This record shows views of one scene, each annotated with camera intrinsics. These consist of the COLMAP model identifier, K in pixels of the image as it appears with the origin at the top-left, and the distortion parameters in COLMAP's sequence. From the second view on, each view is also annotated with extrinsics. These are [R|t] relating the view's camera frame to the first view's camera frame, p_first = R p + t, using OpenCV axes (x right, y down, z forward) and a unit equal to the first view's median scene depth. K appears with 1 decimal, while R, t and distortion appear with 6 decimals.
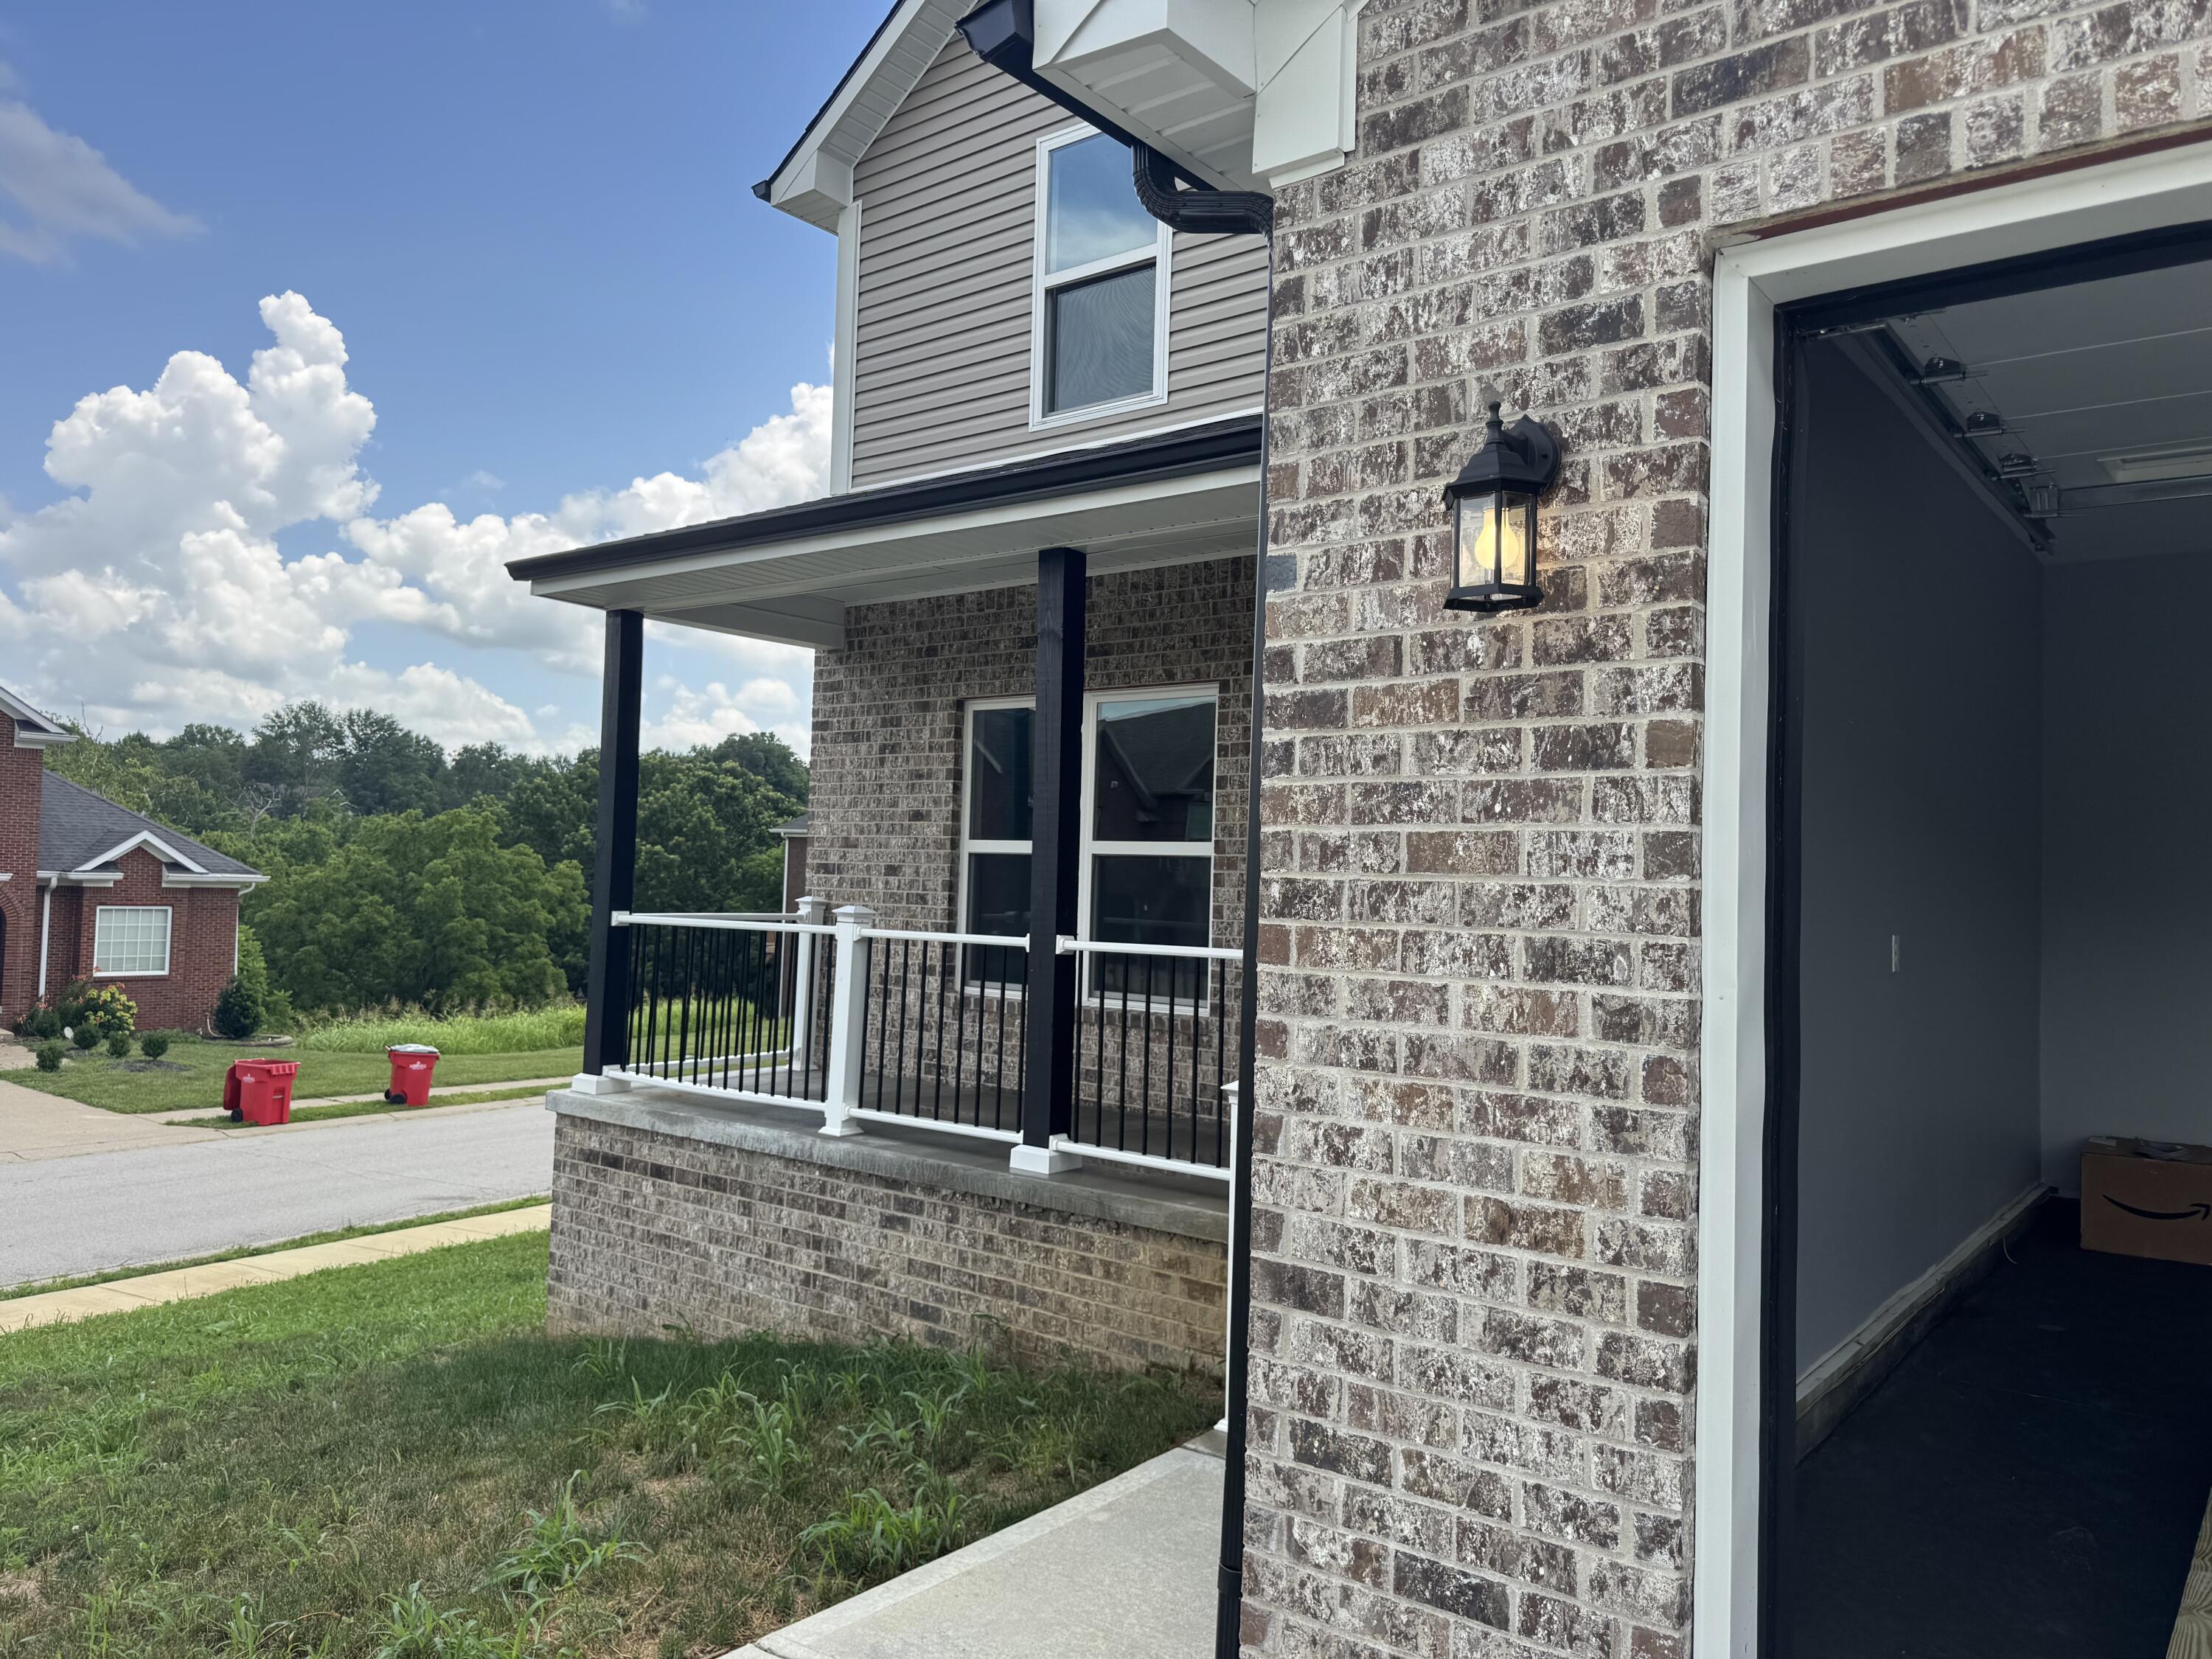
lens RADIAL K [[1553.4, 0, 1112.8], [0, 1553.4, 821.4], [0, 0, 1]] dist [0.174471, -0.384652]
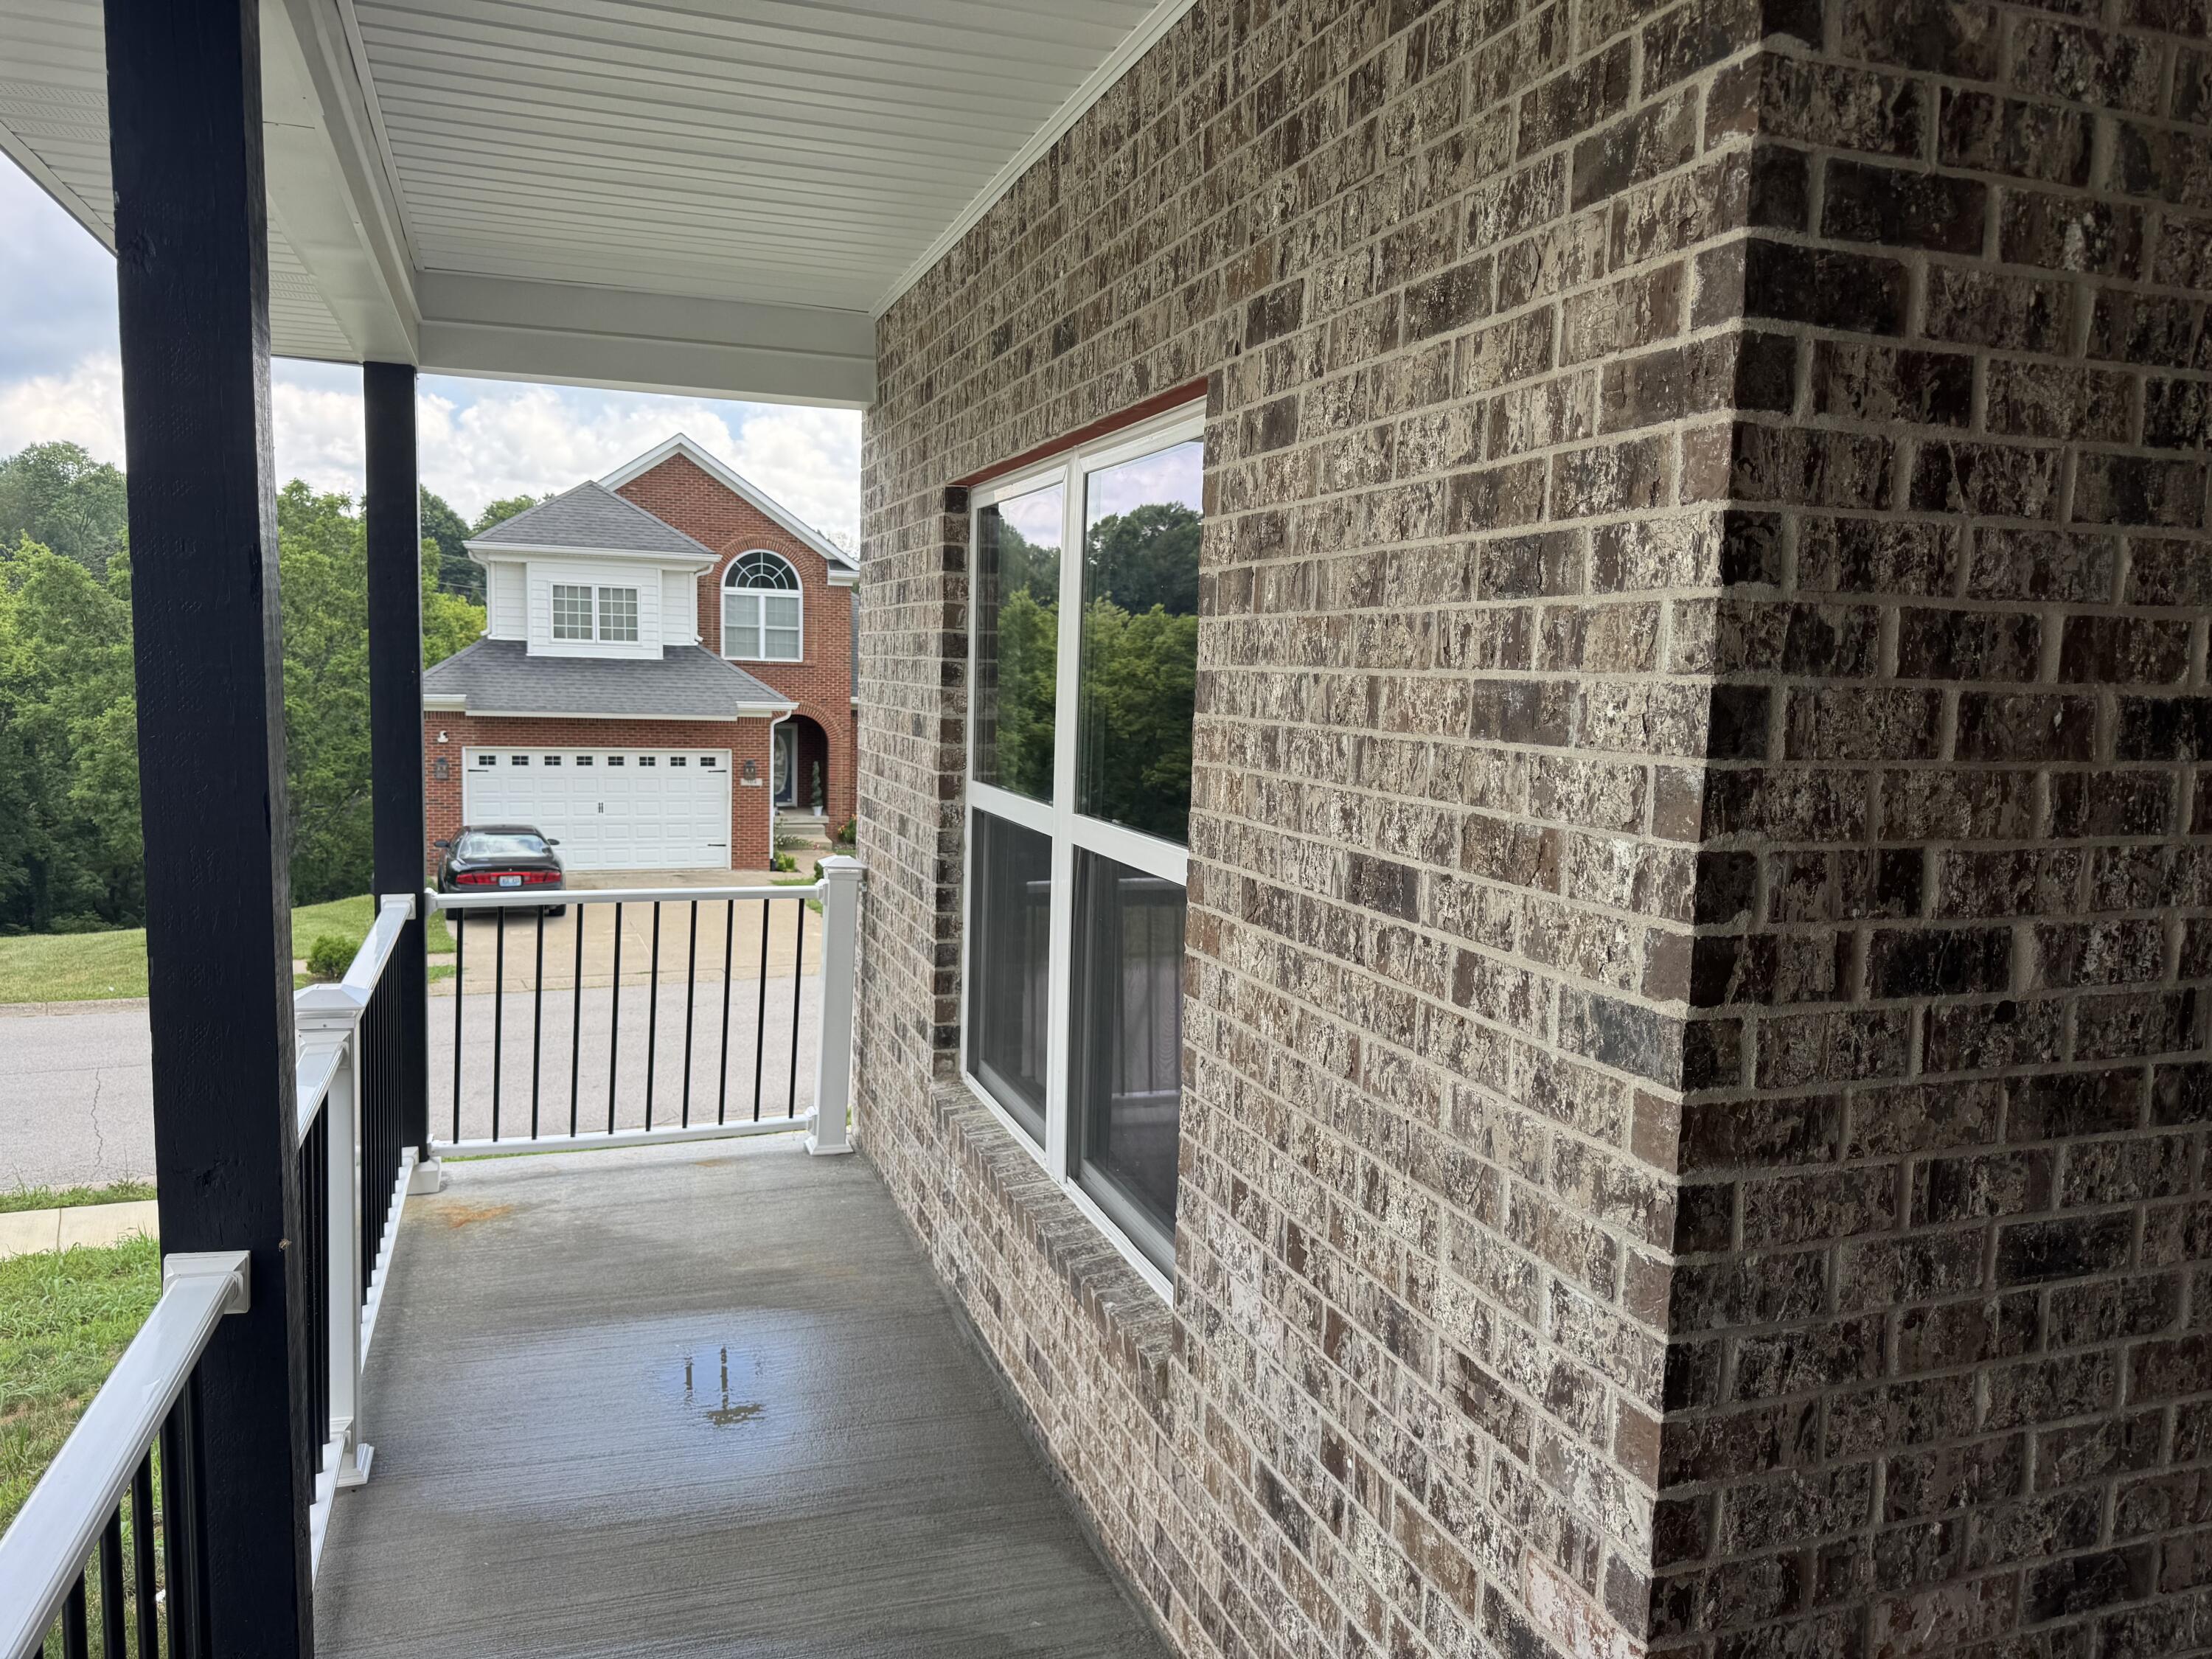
lens RADIAL K [[1553.4, 0, 1112.8], [0, 1553.4, 821.4], [0, 0, 1]] dist [0.174471, -0.384652]
pose [[0.838988, 0.053178, -0.541545, 0.715417], [0.013549, 0.992863, 0.118488, -0.110745], [0.543981, -0.106748, 0.832280, 2.104021]]
